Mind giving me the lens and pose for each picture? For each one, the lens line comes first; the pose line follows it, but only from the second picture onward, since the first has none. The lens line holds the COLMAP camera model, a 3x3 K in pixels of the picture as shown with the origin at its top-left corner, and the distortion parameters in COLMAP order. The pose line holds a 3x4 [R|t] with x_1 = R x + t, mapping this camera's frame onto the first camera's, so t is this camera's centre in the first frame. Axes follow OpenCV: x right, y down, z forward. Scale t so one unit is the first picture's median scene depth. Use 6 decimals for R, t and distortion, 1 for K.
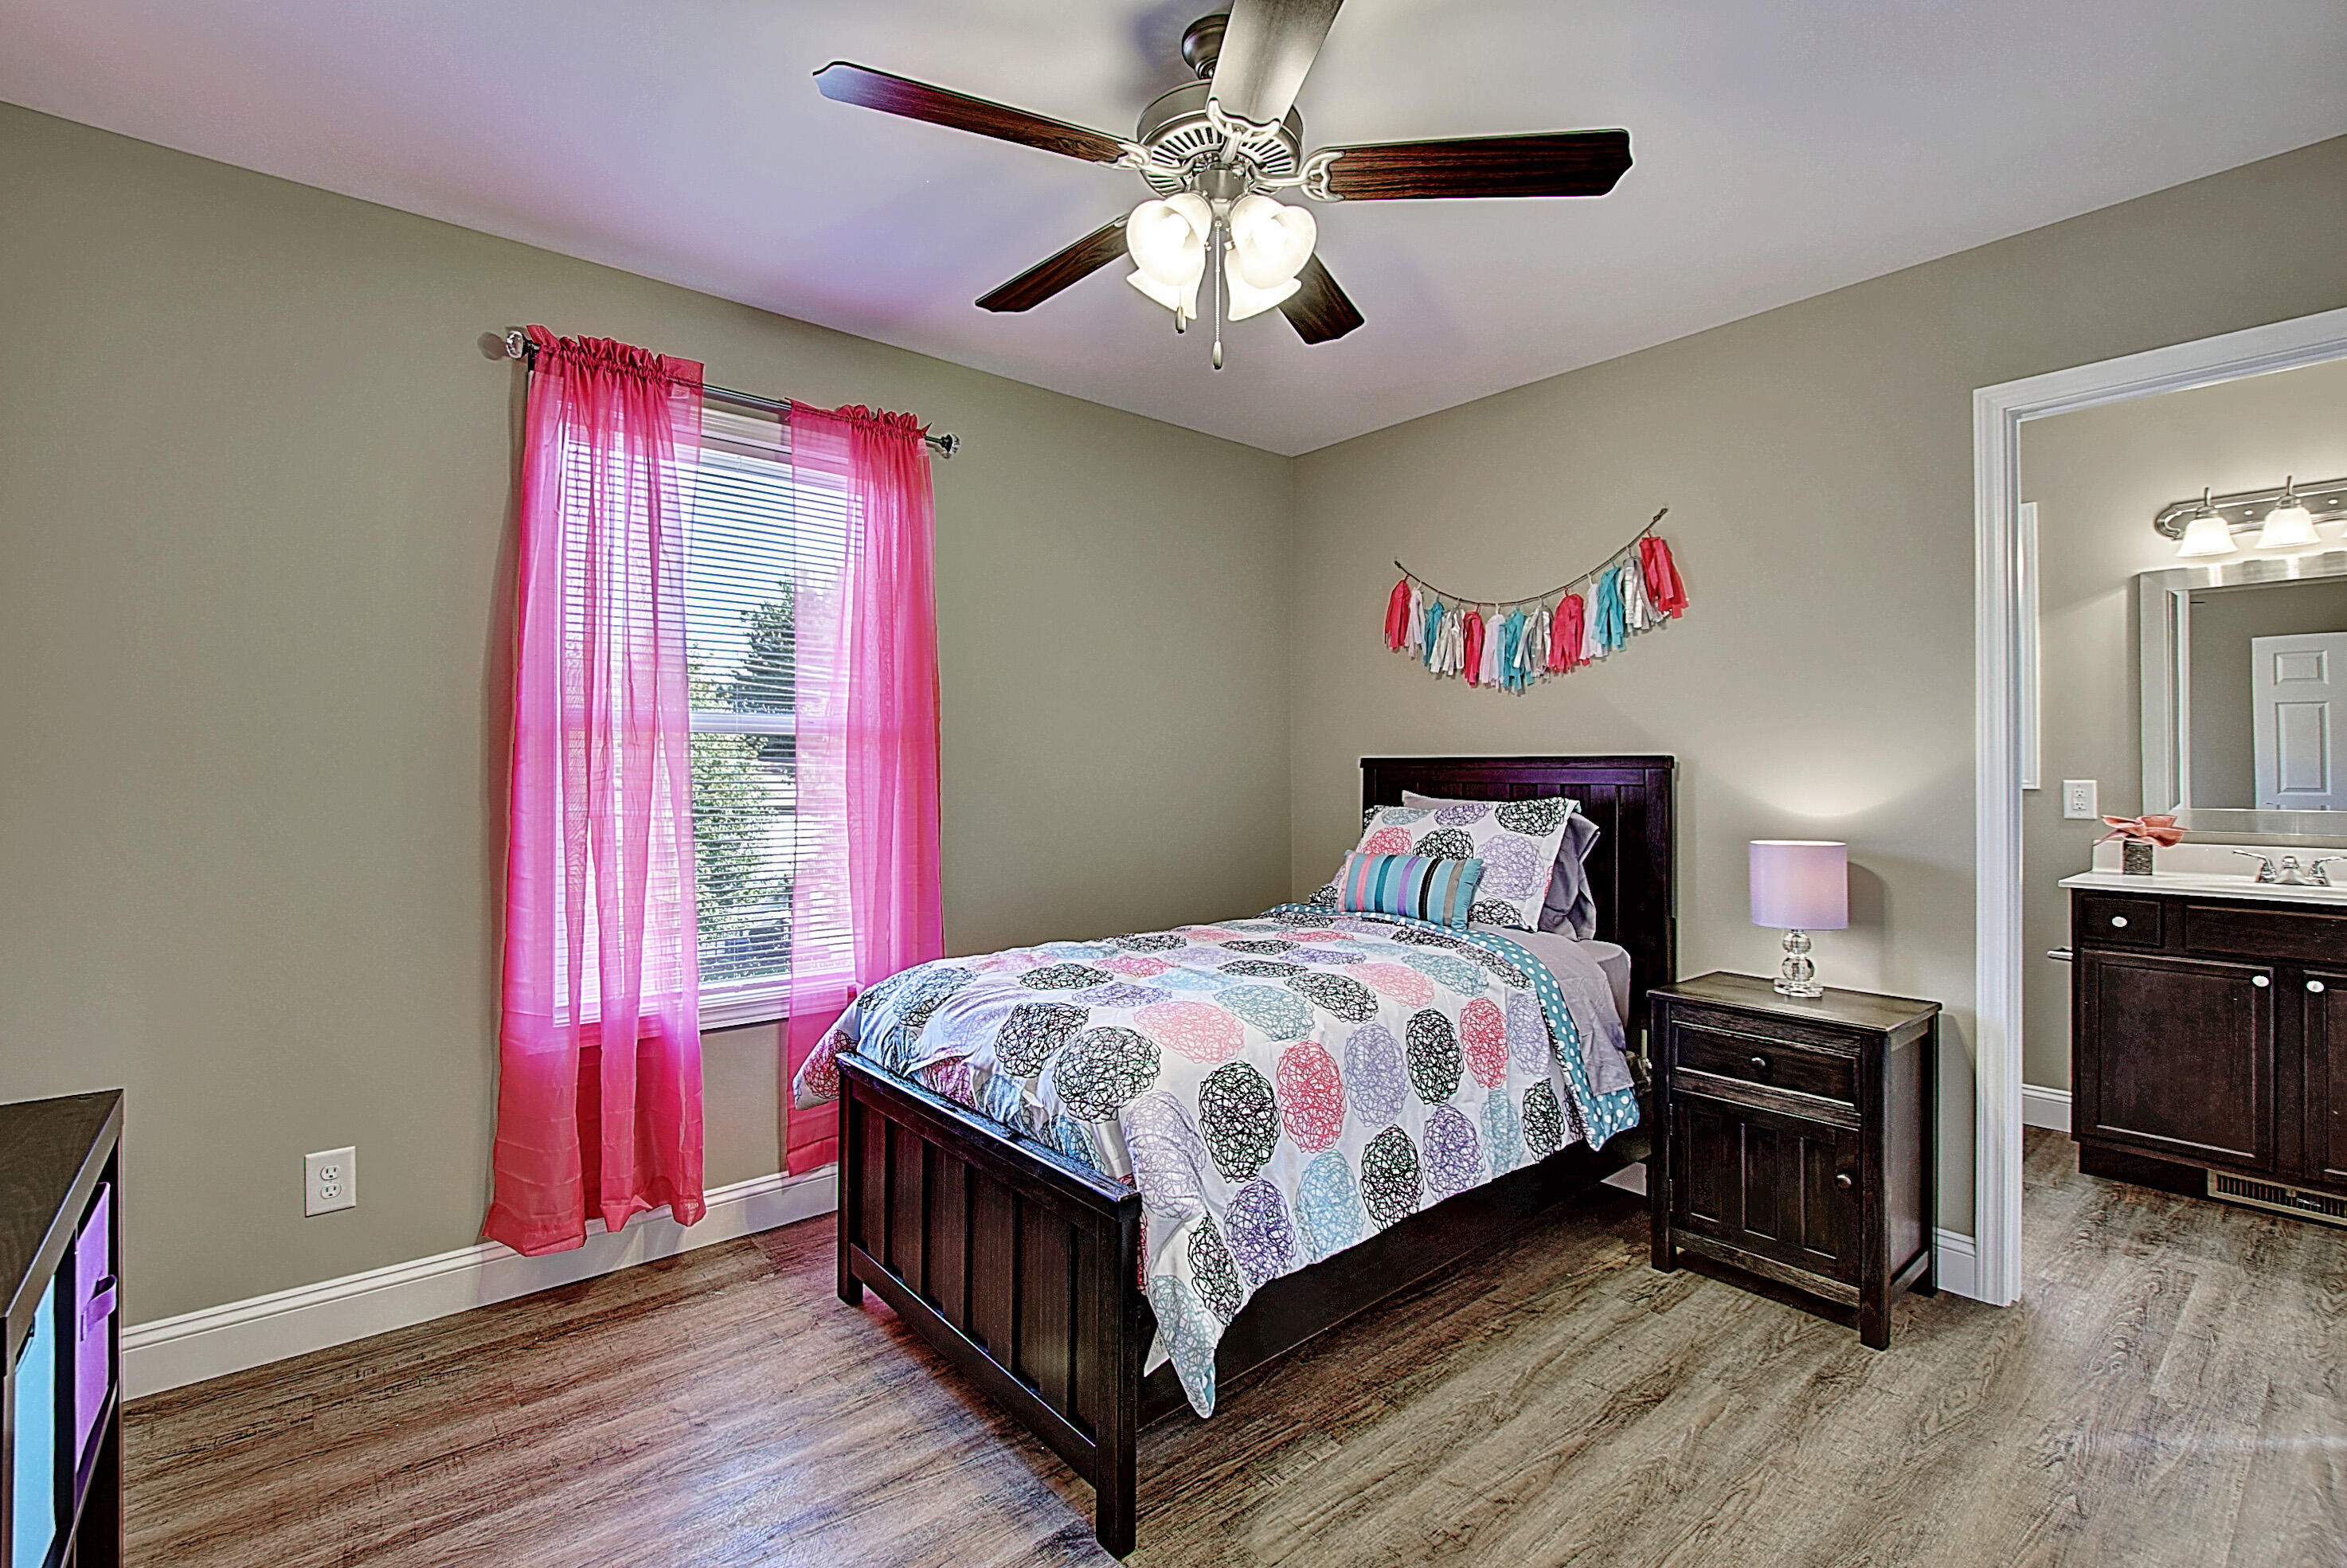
lens RADIAL K [[1040.6, 0, 1157.6], [0, 1040.6, 763.1], [0, 0, 1]] dist [-0.014765, -0.000248]
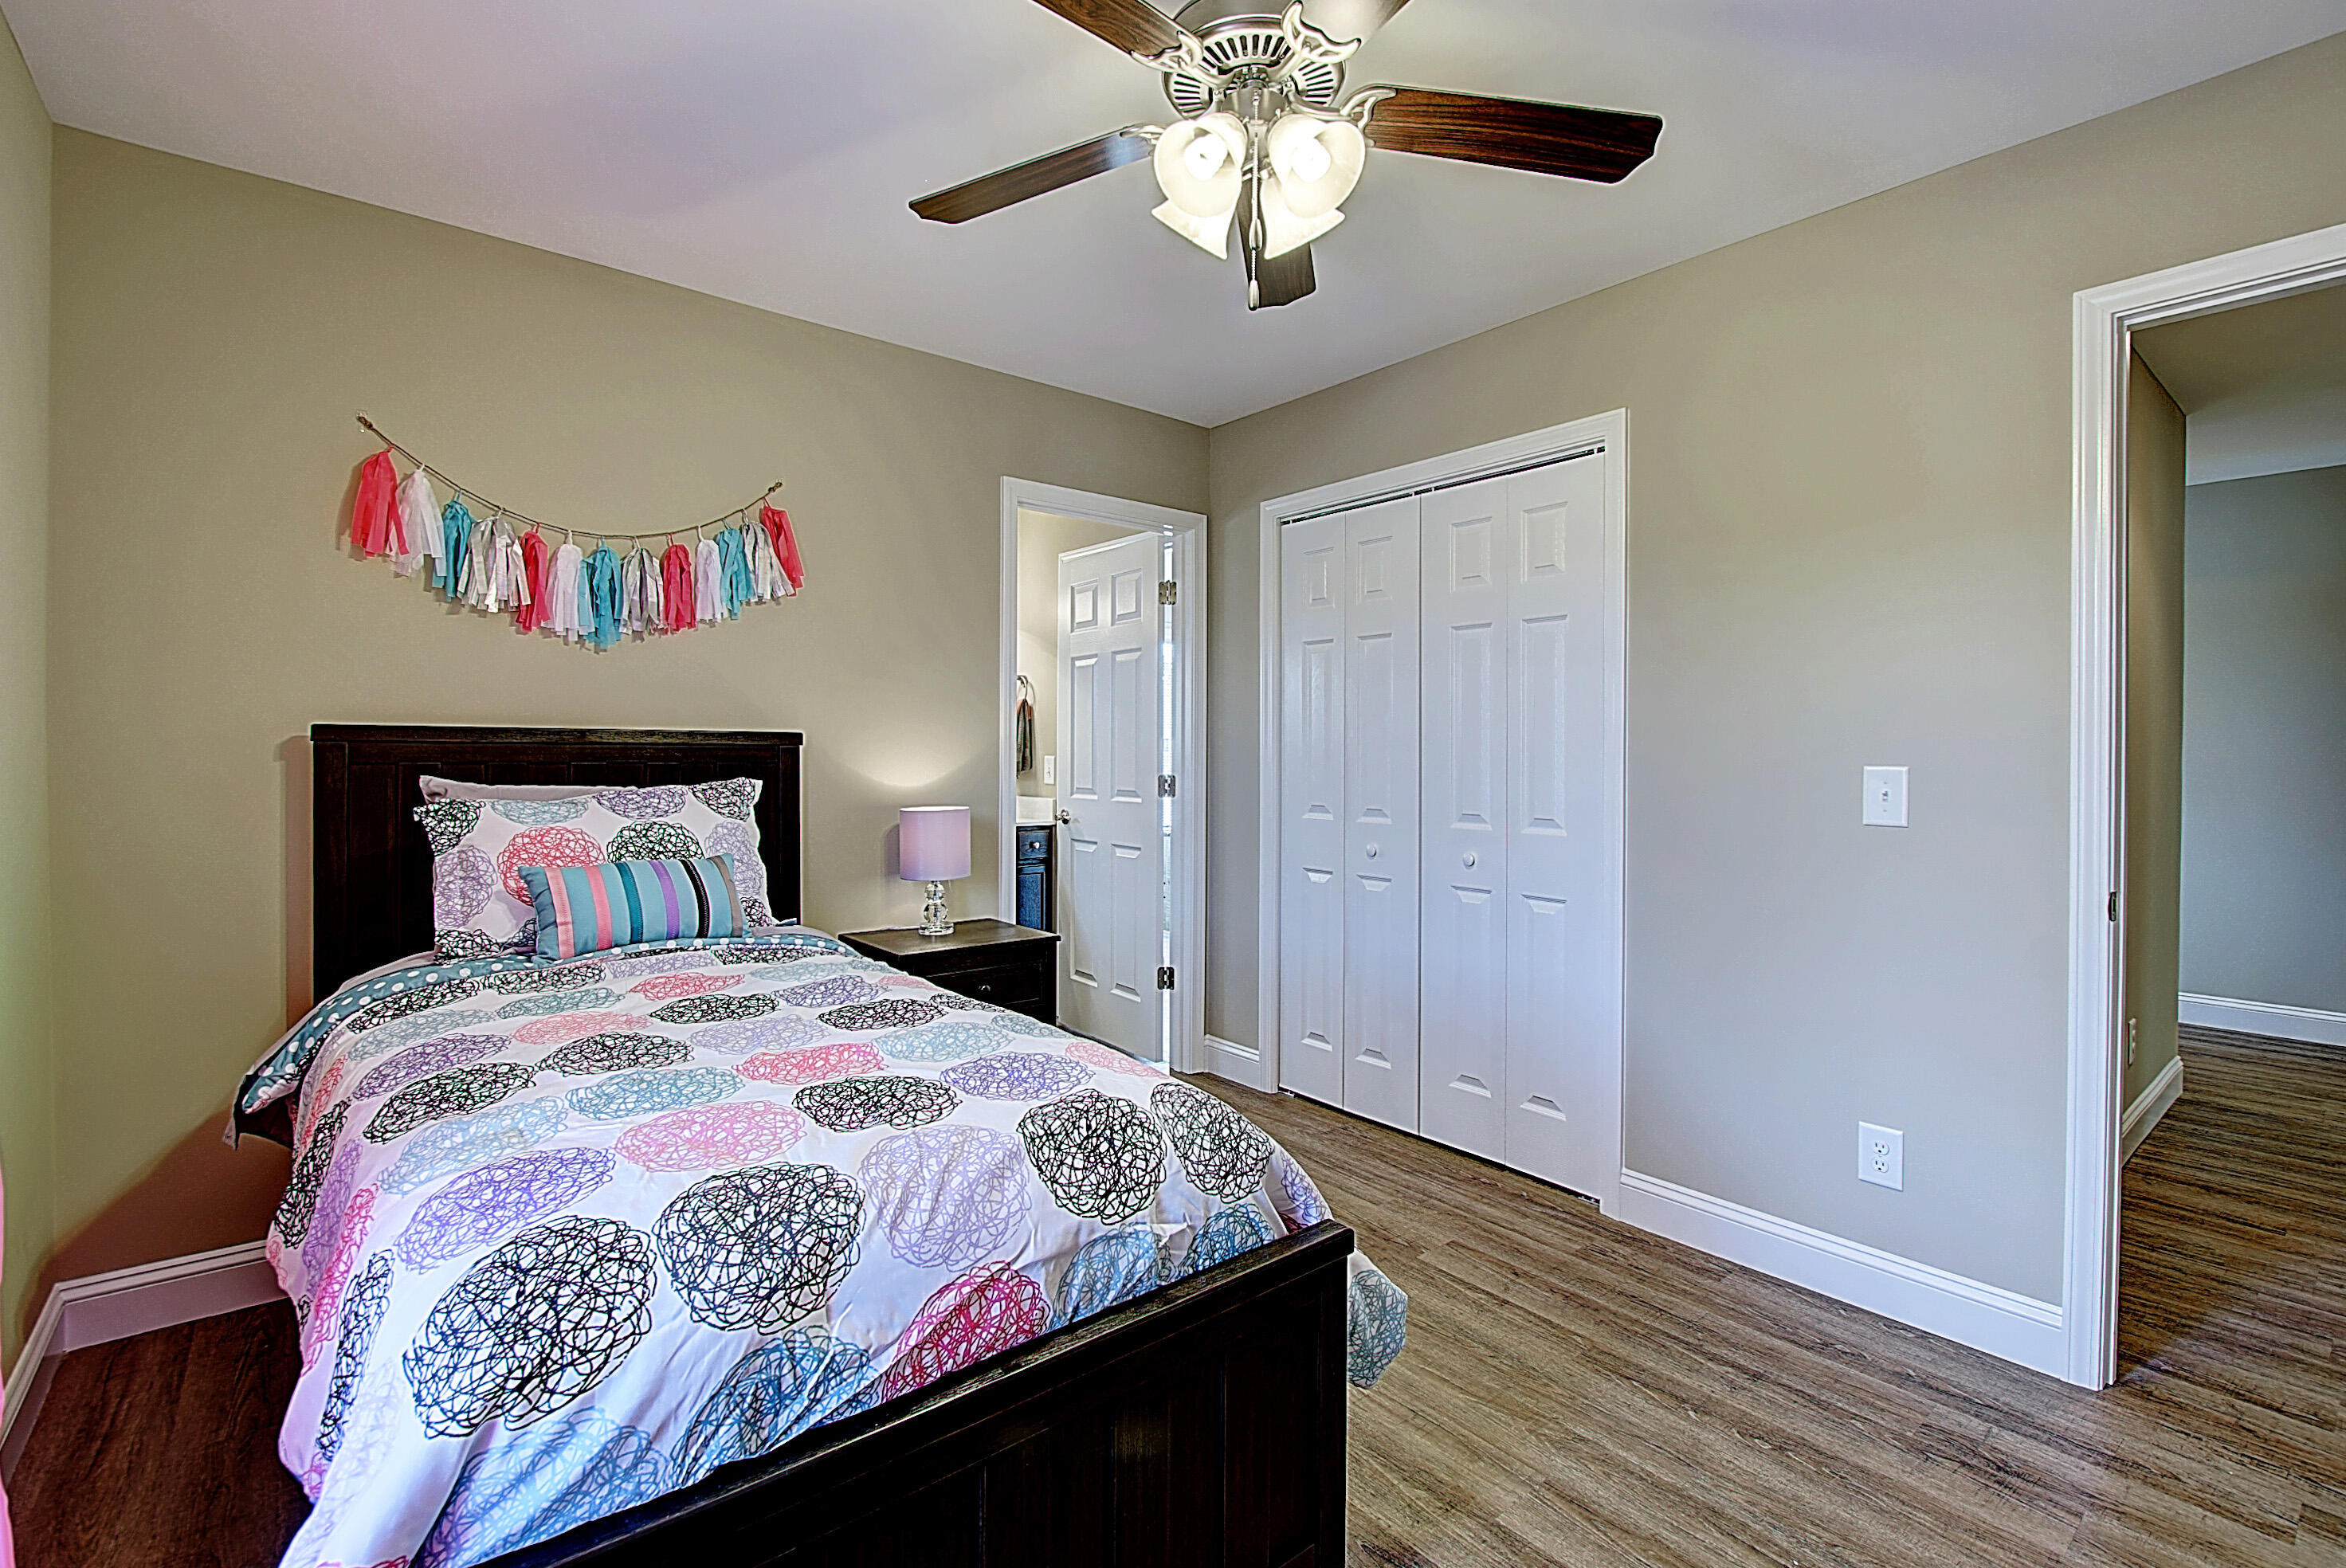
lens RADIAL K [[1040.1, 0, 1157.1], [0, 1040.1, 763.1], [0, 0, 1]] dist [-0.014765, -0.000248]
pose [[0.012306, -0.014768, 0.999815, -0.513795], [-0.014924, 0.999777, 0.014951, 0.001825], [-0.999813, -0.015105, 0.012083, 0.637437]]
